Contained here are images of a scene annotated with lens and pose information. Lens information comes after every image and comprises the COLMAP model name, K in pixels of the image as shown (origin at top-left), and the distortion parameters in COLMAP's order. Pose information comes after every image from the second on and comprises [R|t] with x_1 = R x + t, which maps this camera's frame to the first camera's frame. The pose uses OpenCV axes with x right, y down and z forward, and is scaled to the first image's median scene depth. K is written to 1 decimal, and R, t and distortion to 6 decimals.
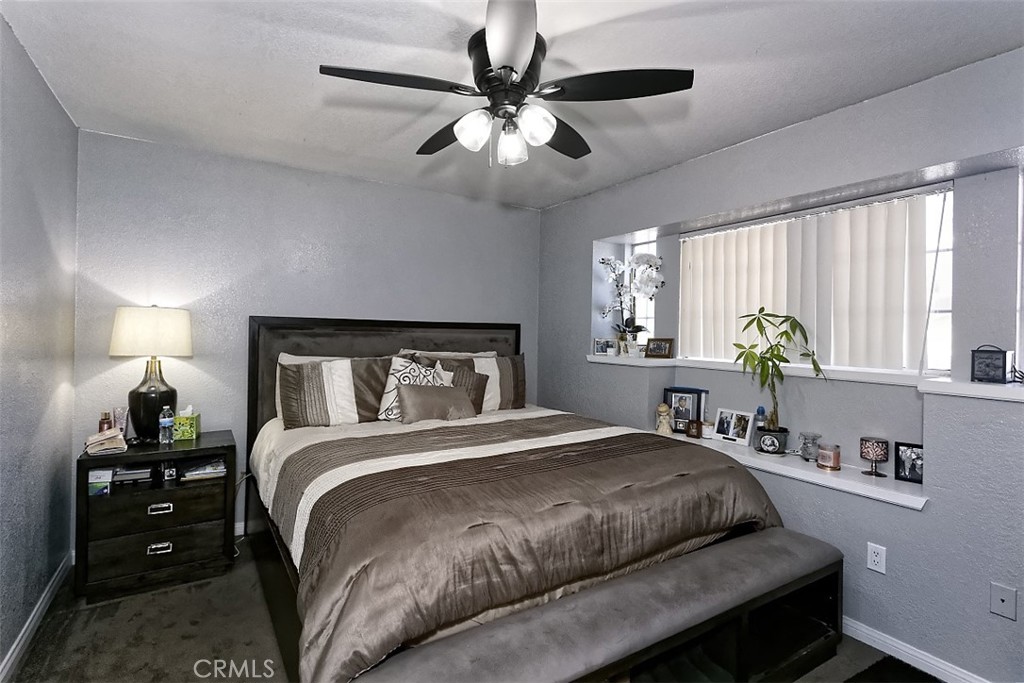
lens RADIAL K [[489.8, 0, 512.0], [0, 489.8, 341.5], [0, 0, 1]] dist [-0.019401, -0.000114]
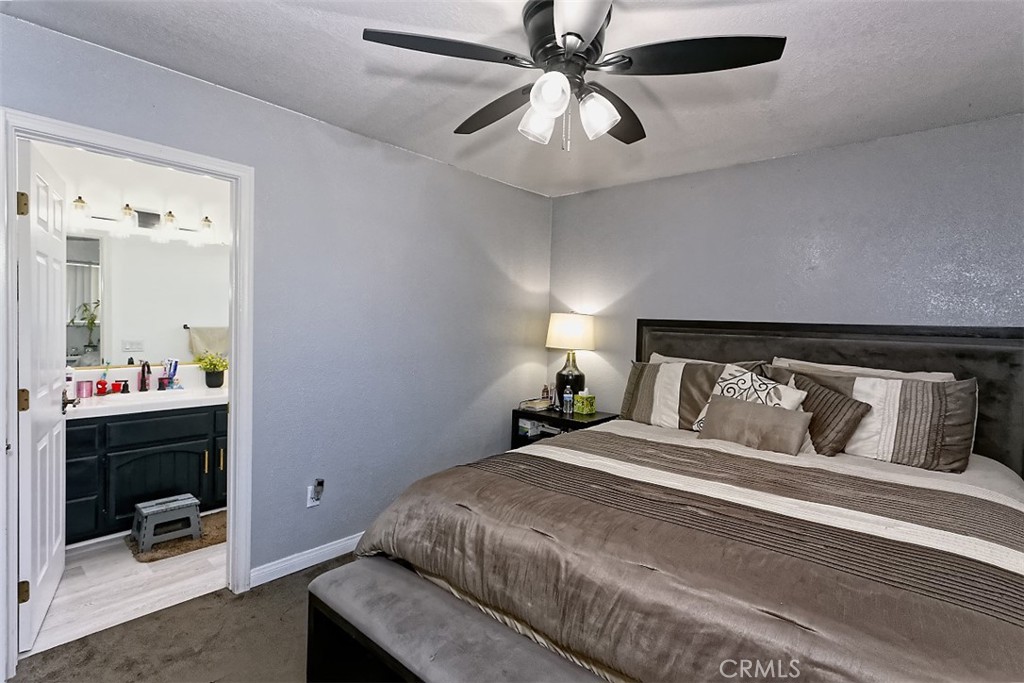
lens RADIAL K [[502.1, 0, 512.0], [0, 502.1, 341.5], [0, 0, 1]] dist [-0.001615, -0.000145]
pose [[0.281286, 0.027832, -0.959220, 0.550675], [-0.043266, 0.998931, 0.016297, -0.006785], [0.958648, 0.036917, 0.282189, 0.416428]]
